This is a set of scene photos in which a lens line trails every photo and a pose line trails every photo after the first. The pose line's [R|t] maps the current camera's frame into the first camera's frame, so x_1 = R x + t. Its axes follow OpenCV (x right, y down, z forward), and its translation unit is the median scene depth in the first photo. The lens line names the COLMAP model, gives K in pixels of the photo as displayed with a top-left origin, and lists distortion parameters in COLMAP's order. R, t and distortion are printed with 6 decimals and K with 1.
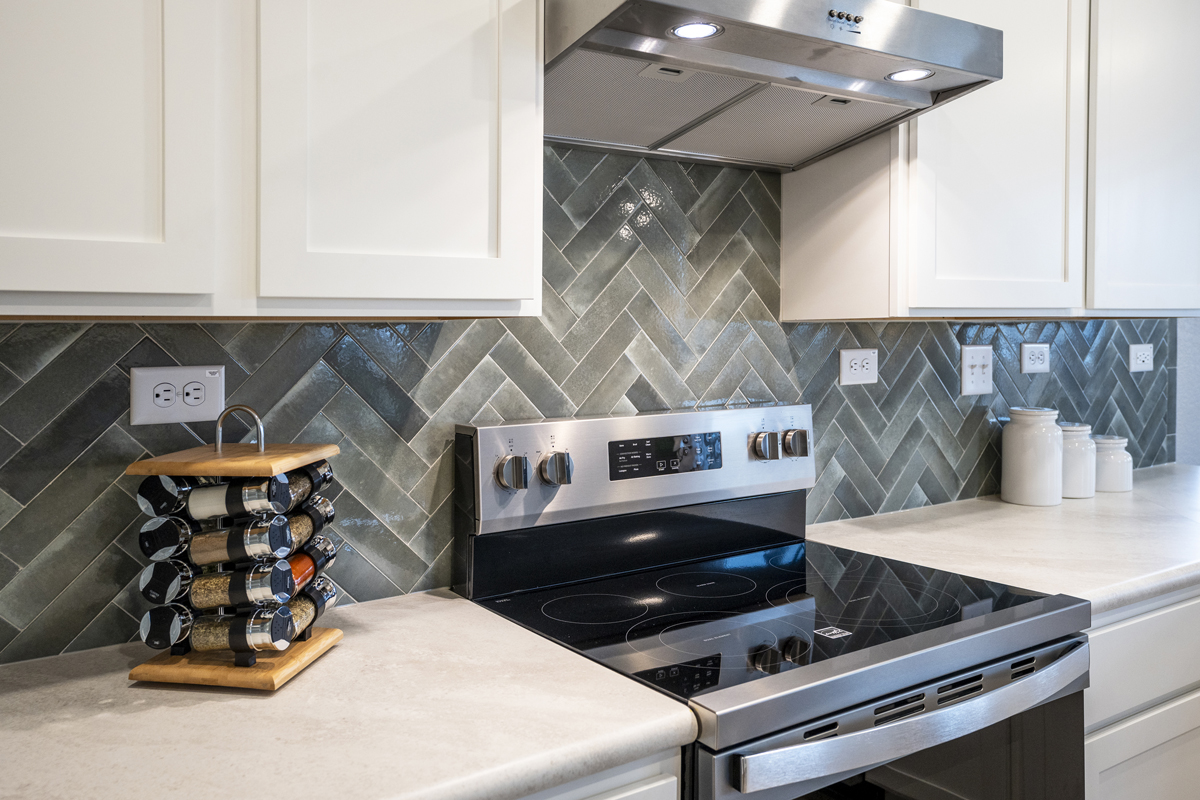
lens RADIAL K [[990.4, 0, 588.6], [0, 990.4, 342.9], [0, 0, 1]] dist [-0.003533, 0.016770]
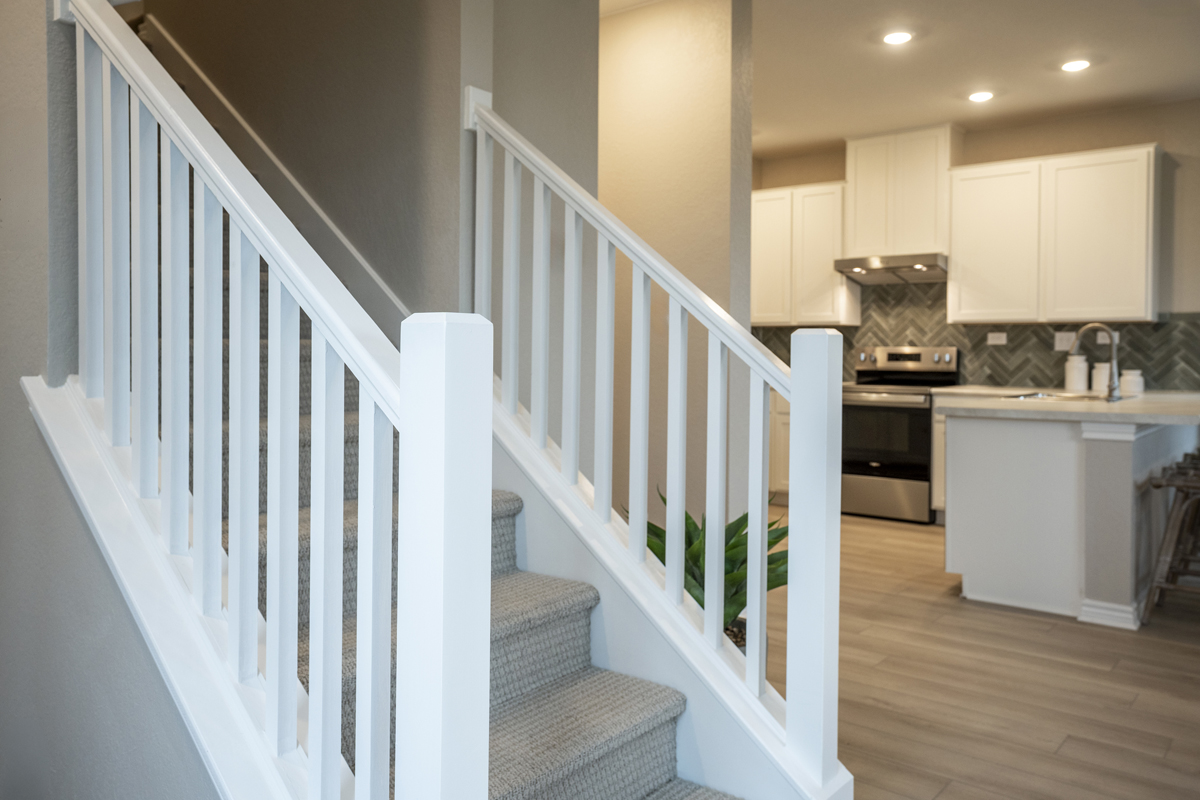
lens RADIAL K [[927.2, 0, 605.0], [0, 927.2, 369.4], [0, 0, 1]] dist [0.043030, 0.003422]
pose [[0.289531, 0.041820, -0.956255, 2.772838], [-0.011029, 0.999124, 0.040356, 0.015938], [0.957105, -0.001138, 0.289738, -1.063834]]
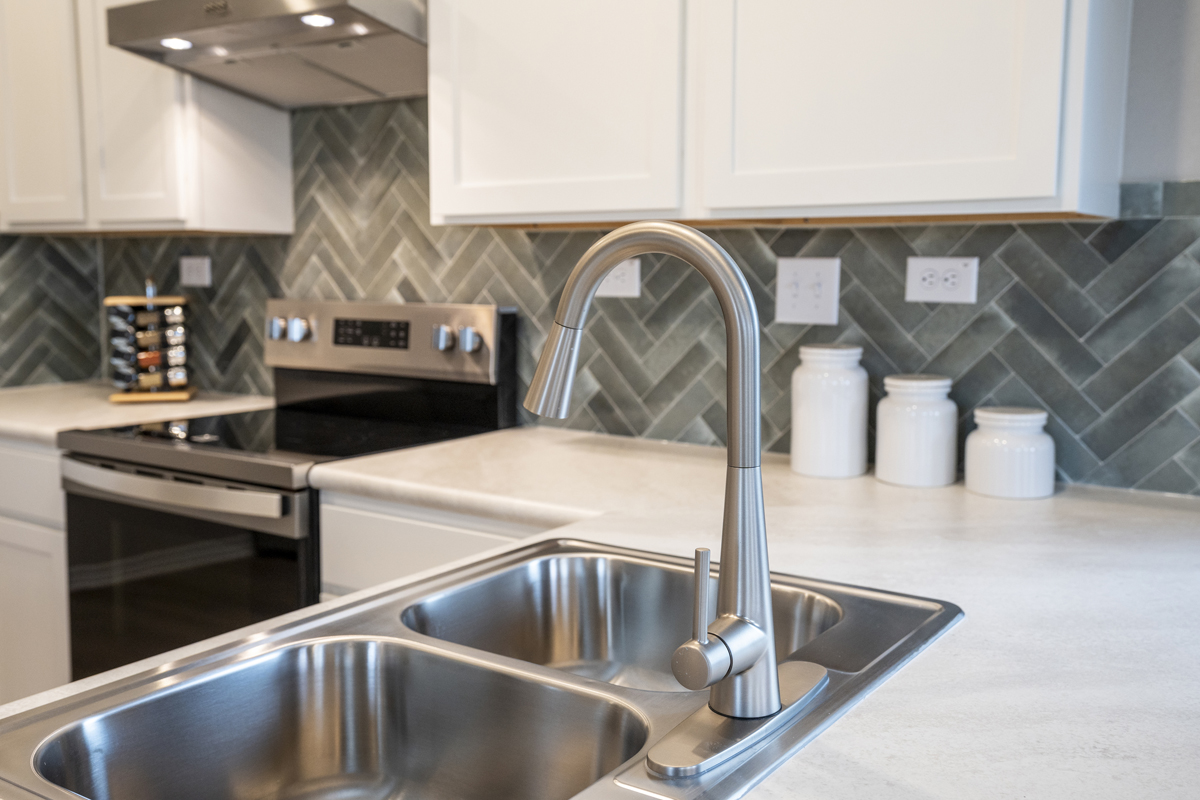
lens RADIAL K [[1173.7, 0, 546.6], [0, 1173.7, 386.7], [0, 0, 1]] dist [0.049612, 0.000000]
pose [[0.327275, 0.119807, -0.937303, 1.322473], [-0.010343, 0.992324, 0.123228, -0.010546], [0.944873, -0.030635, 0.326002, 0.569324]]
